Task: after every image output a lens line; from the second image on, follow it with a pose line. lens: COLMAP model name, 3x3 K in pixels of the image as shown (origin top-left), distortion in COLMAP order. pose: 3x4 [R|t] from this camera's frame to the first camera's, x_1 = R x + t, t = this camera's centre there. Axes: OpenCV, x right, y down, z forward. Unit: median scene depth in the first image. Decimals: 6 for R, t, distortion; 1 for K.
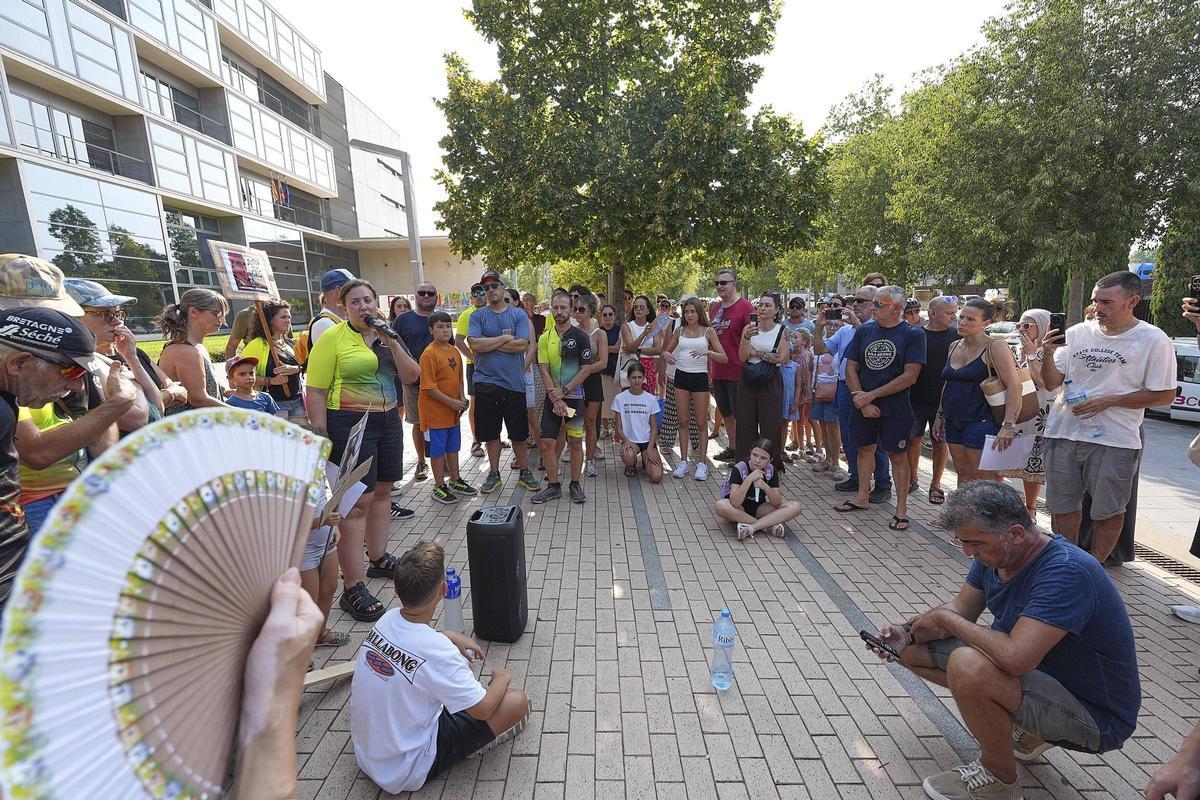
lens RADIAL K [[511.1, 0, 599.9], [0, 511.1, 397.3], [0, 0, 1]] dist [-0.001005, -0.000214]
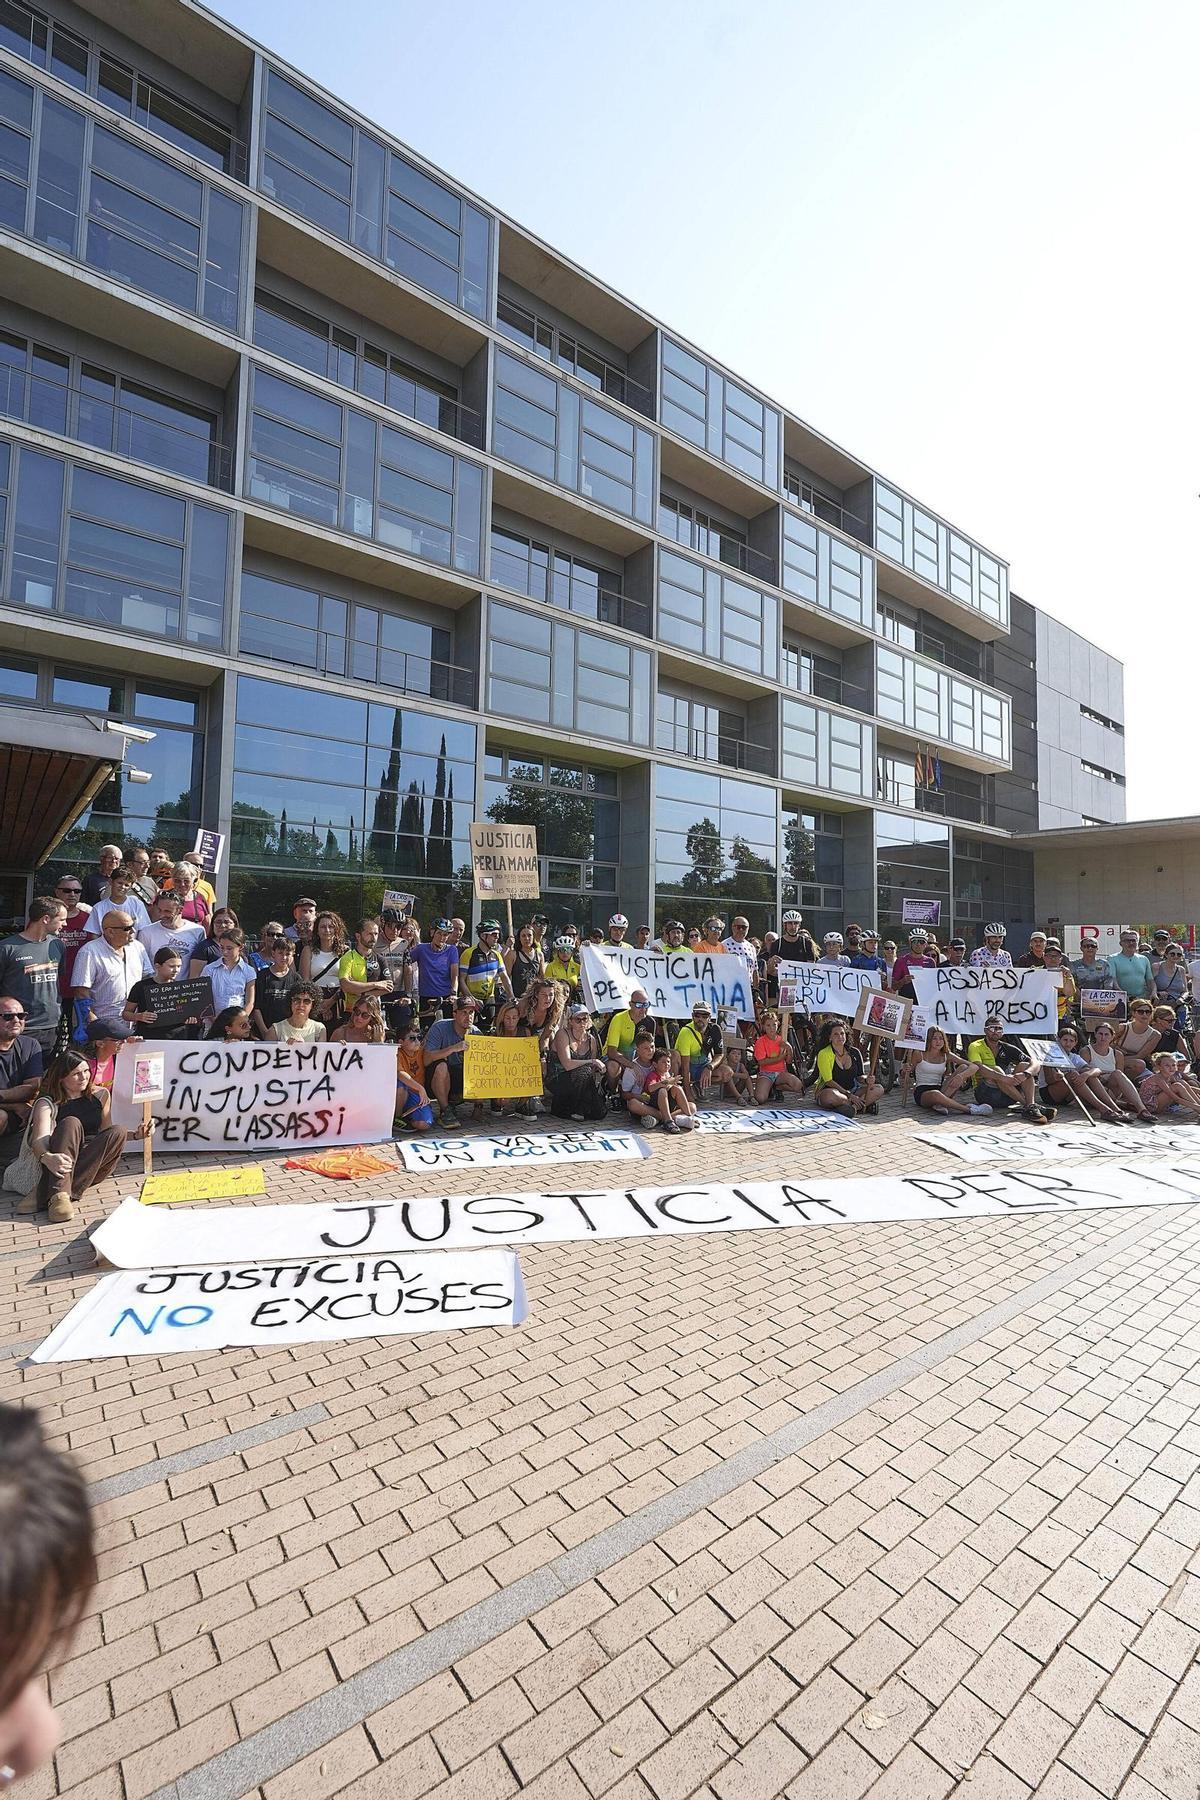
lens RADIAL K [[766.7, 0, 605.0], [0, 766.7, 901.0], [0, 0, 1]] dist [-0.001005, -0.000214]
pose [[0.606570, -0.000748, -0.795030, -0.100787], [-0.176929, 0.974795, -0.135906, -0.030106], [0.775093, 0.223100, 0.591149, 0.139915]]
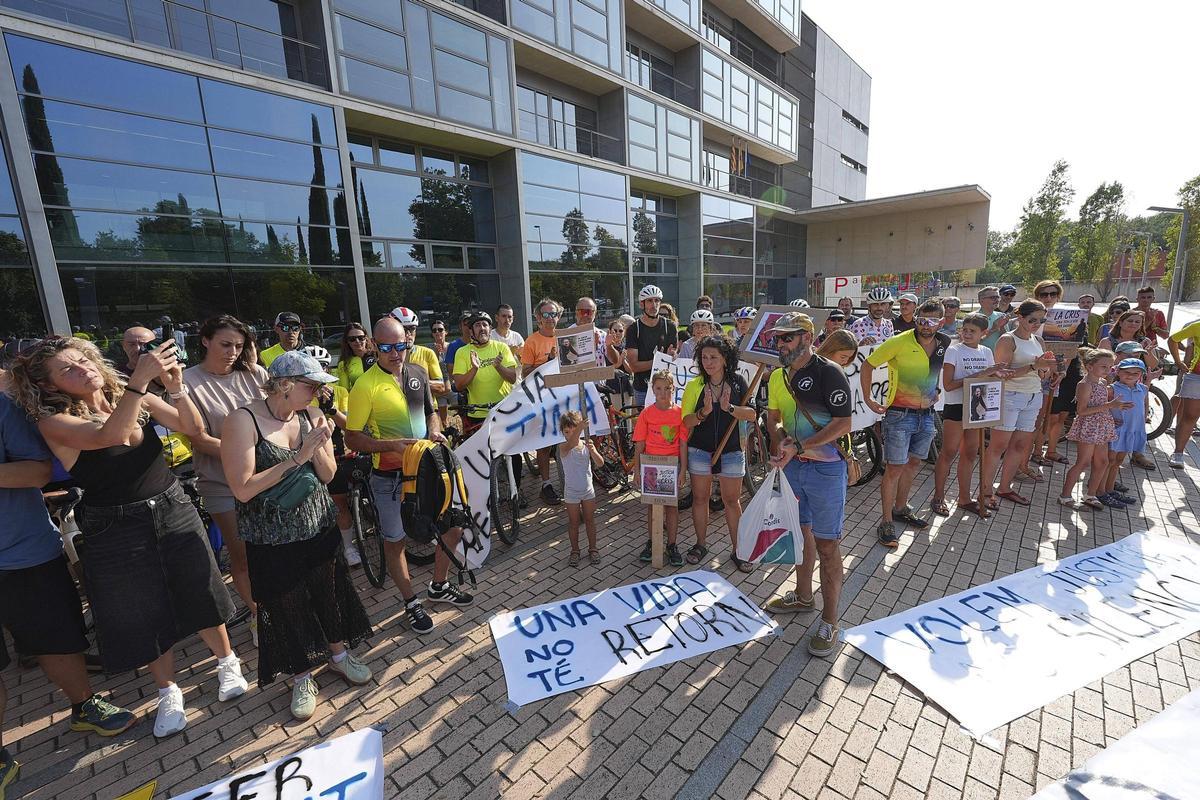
lens RADIAL K [[515.9, 0, 600.0], [0, 515.9, 400.0], [0, 0, 1]] dist [-0.001331, -0.000132]
pose [[0.728777, 0.129287, -0.672435, -0.187277], [-0.102976, 0.991539, 0.079036, -0.054420], [0.676964, 0.011645, 0.735924, 0.239935]]
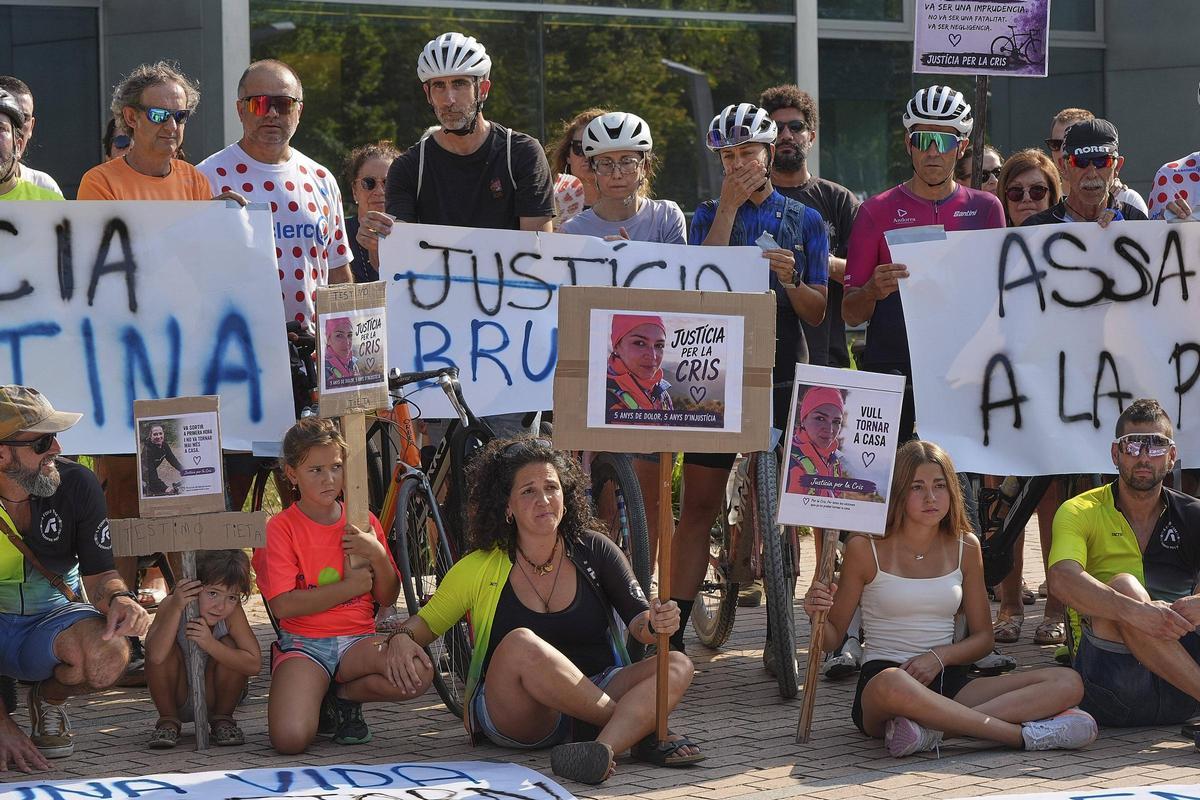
lens RADIAL K [[3419.0, 0, 600.0], [0, 3419.0, 400.0], [0, 0, 1]] dist [-0.001560, 0.504764]
pose [[0.690241, 0.059400, -0.721137, -0.039781], [-0.134830, 0.989728, -0.047529, -0.028754], [0.710906, 0.130037, 0.691160, 0.151008]]
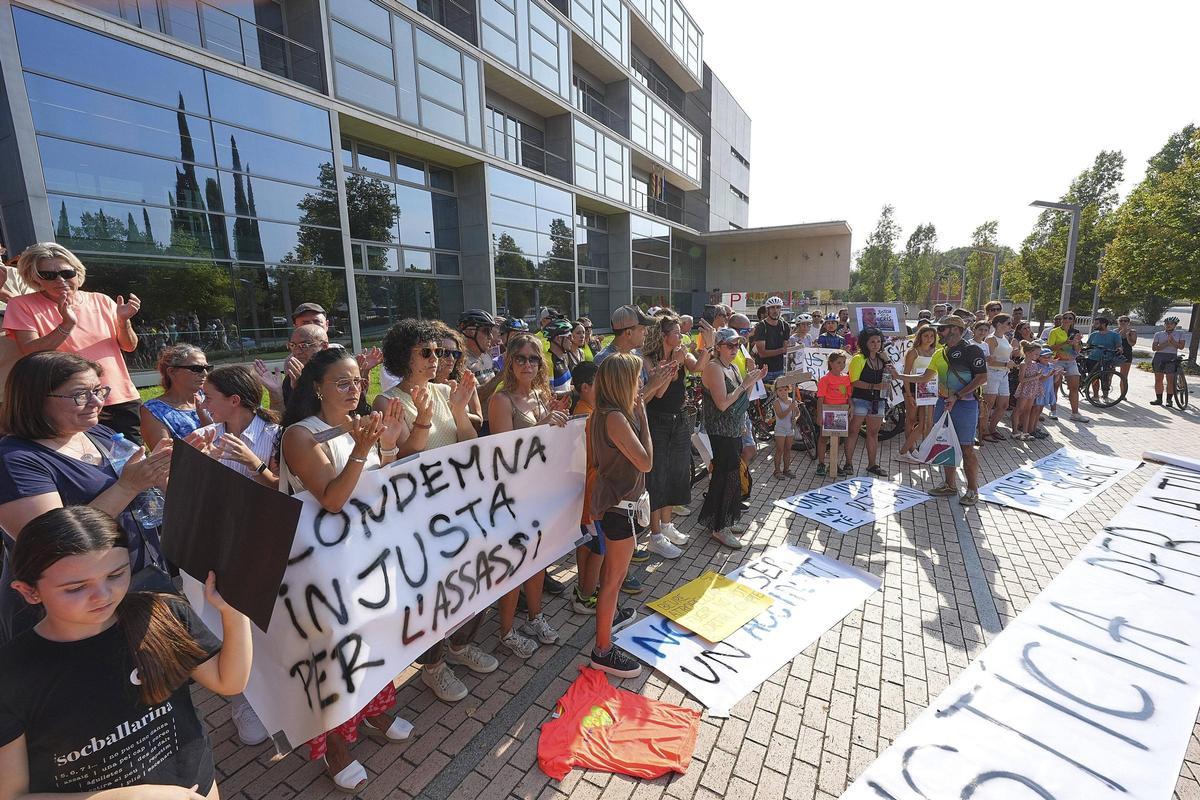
lens RADIAL K [[512.8, 0, 599.6], [0, 512.8, 397.4], [0, 0, 1]] dist [-0.000542, -0.000245]
pose [[0.860915, 0.105806, -0.497624, -0.232800], [-0.101533, 0.994190, 0.035730, -0.036085], [0.498513, 0.019764, 0.866657, 0.141022]]
